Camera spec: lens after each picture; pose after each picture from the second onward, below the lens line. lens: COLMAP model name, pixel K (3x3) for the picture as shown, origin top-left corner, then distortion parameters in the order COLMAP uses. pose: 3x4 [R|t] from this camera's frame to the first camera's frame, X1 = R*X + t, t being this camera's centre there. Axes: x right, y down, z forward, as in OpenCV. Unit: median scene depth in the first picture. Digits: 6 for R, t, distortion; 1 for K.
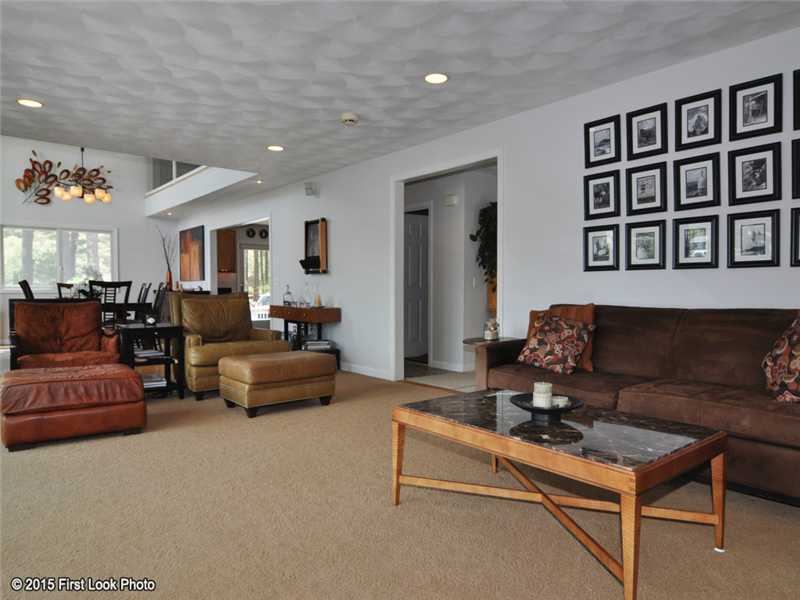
lens RADIAL K [[522.1, 0, 400.0], [0, 522.1, 300.0], [0, 0, 1]] dist [-0.005570, -0.000775]
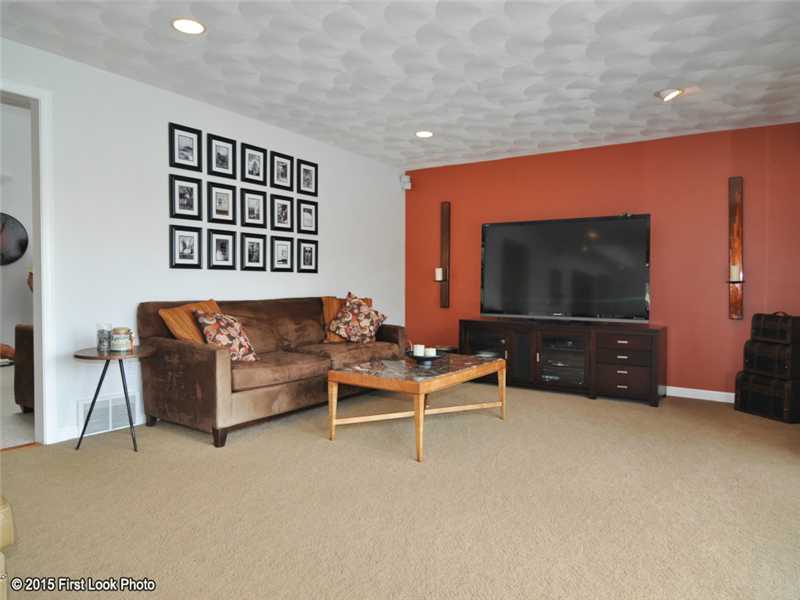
lens RADIAL K [[522.1, 0, 400.0], [0, 522.1, 300.0], [0, 0, 1]] dist [-0.005570, -0.000775]
pose [[-0.261087, -0.017803, 0.965151, -0.785617], [0.029548, 0.999214, 0.026424, -0.007494], [-0.964863, 0.035417, -0.260356, 0.892489]]
